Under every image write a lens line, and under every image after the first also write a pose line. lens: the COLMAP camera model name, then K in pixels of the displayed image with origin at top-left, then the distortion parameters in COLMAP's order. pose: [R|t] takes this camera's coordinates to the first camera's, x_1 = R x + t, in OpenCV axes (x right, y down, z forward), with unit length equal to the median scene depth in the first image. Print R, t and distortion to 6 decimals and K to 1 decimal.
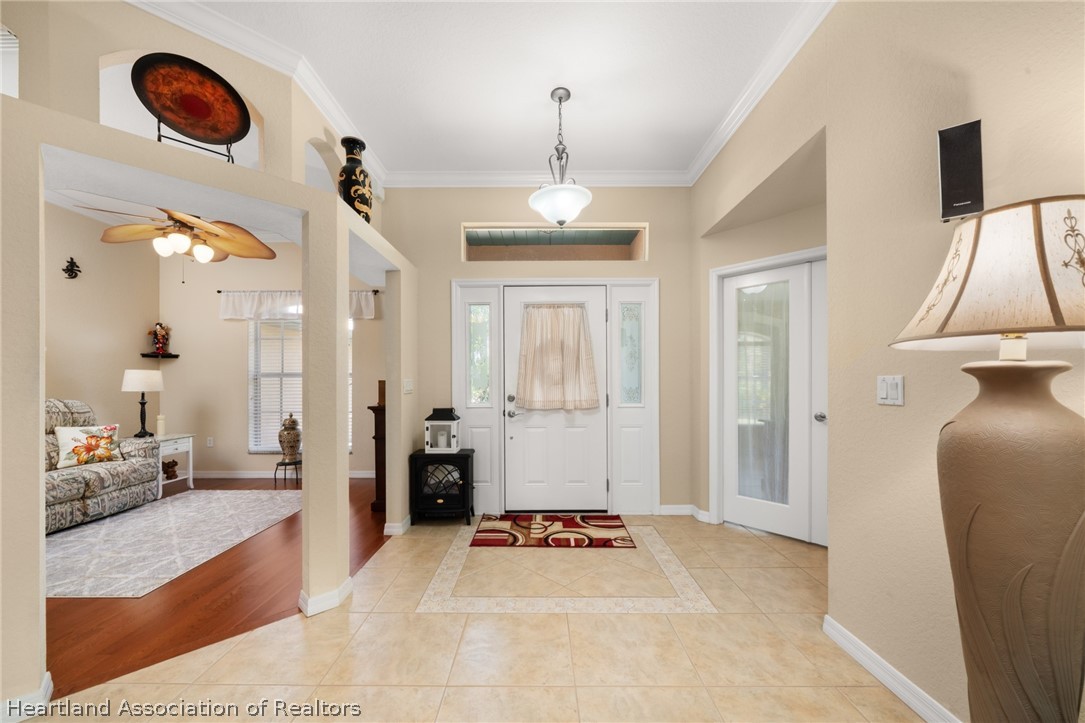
lens RADIAL K [[394.8, 0, 532.4], [0, 394.8, 381.1], [0, 0, 1]] dist [-0.001744, -0.000333]
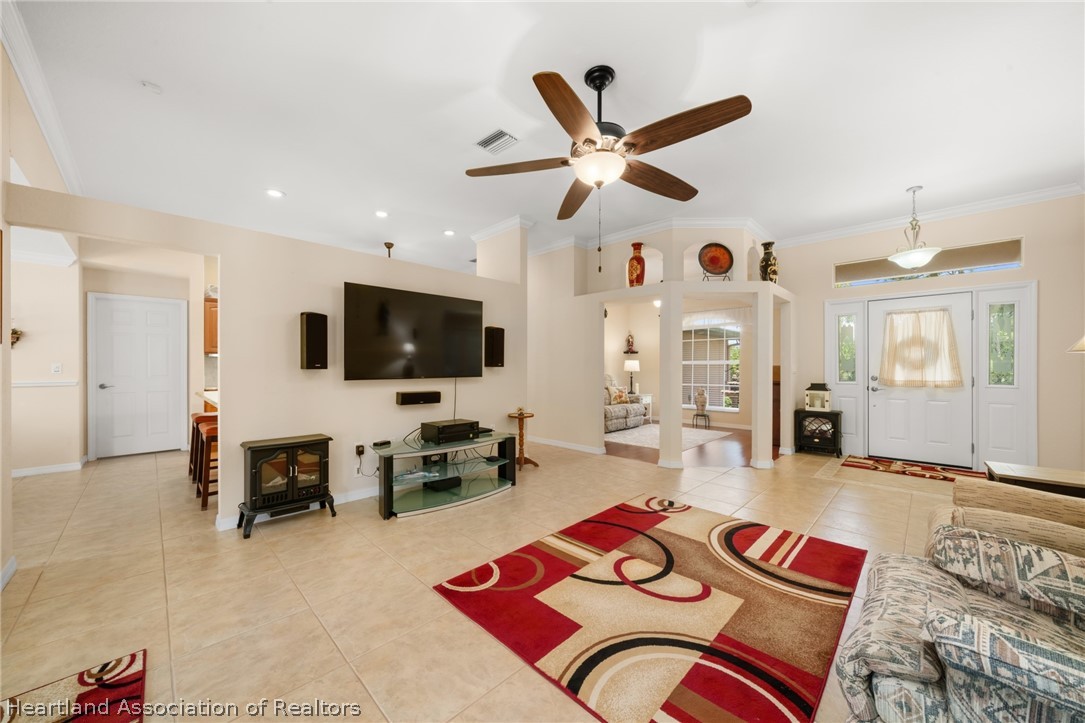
lens RADIAL K [[394.8, 0, 537.3], [0, 394.8, 367.3], [0, 0, 1]] dist [-0.001744, -0.000333]
pose [[0.720610, 0.003527, -0.693332, 0.061471], [-0.000883, 0.999991, 0.004169, -0.001627], [0.693340, -0.002392, 0.720607, -0.950028]]
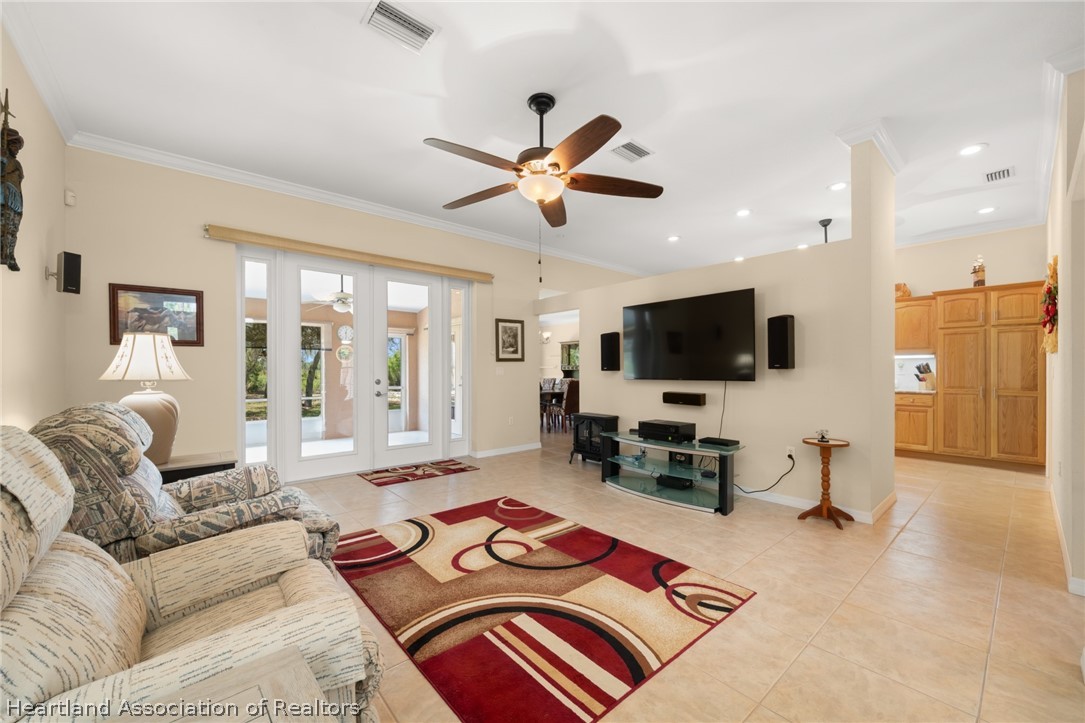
lens RADIAL K [[394.8, 0, 510.5], [0, 394.8, 371.8], [0, 0, 1]] dist [-0.001744, -0.000333]
pose [[-0.758385, 0.006025, -0.651779, 0.290680], [0.003389, 0.999980, 0.005300, 0.004153], [0.651798, 0.001811, -0.758390, 0.917284]]
